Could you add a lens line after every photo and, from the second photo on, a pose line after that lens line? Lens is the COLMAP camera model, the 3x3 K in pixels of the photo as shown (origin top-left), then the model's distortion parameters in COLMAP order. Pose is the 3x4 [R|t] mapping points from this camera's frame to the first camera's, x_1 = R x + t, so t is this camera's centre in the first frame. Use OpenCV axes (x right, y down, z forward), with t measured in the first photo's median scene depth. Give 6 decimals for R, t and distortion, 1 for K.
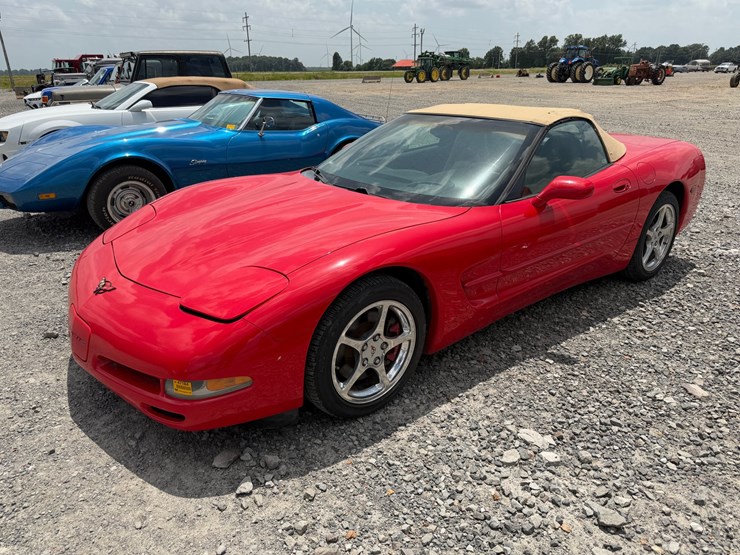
lens RADIAL K [[531.8, 0, 372.7], [0, 531.8, 277.7], [0, 0, 1]] dist [0.025826, -0.037594]
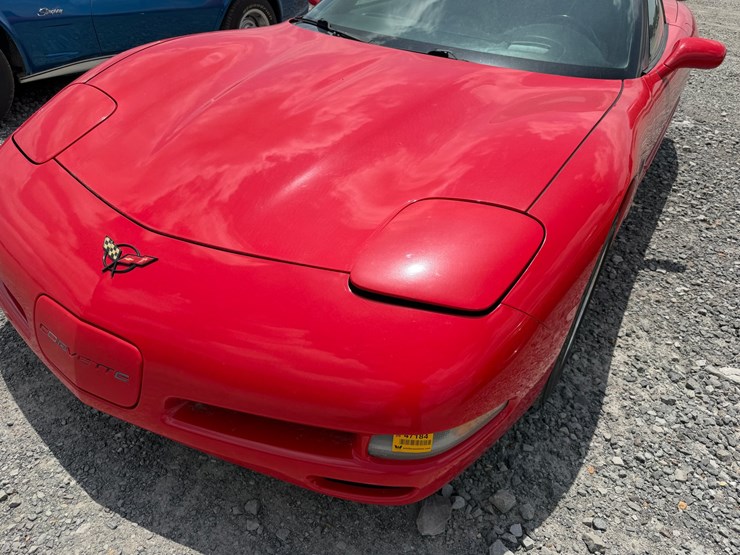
lens RADIAL K [[533.2, 0, 368.7], [0, 533.2, 284.9], [0, 0, 1]] dist [-0.002630, -0.001345]
pose [[0.938873, -0.137338, 0.315683, -0.441751], [0.059888, 0.968155, 0.243082, -0.064497], [-0.339015, -0.209317, 0.917200, 0.453047]]
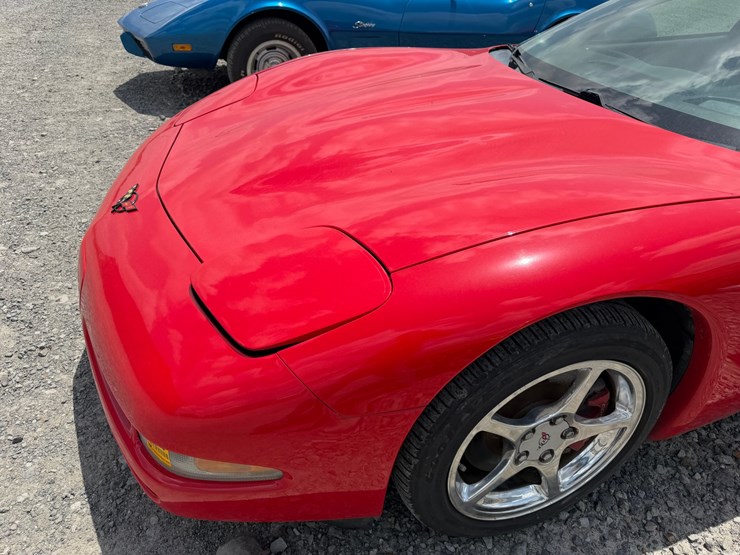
lens RADIAL K [[531.8, 0, 372.7], [0, 531.8, 277.7], [0, 0, 1]] dist [0.025826, -0.037594]
pose [[0.933585, 0.233838, -0.271551, -0.046092], [-0.176147, 0.959345, 0.220523, -0.084738], [0.312077, -0.158044, 0.936819, 0.489455]]
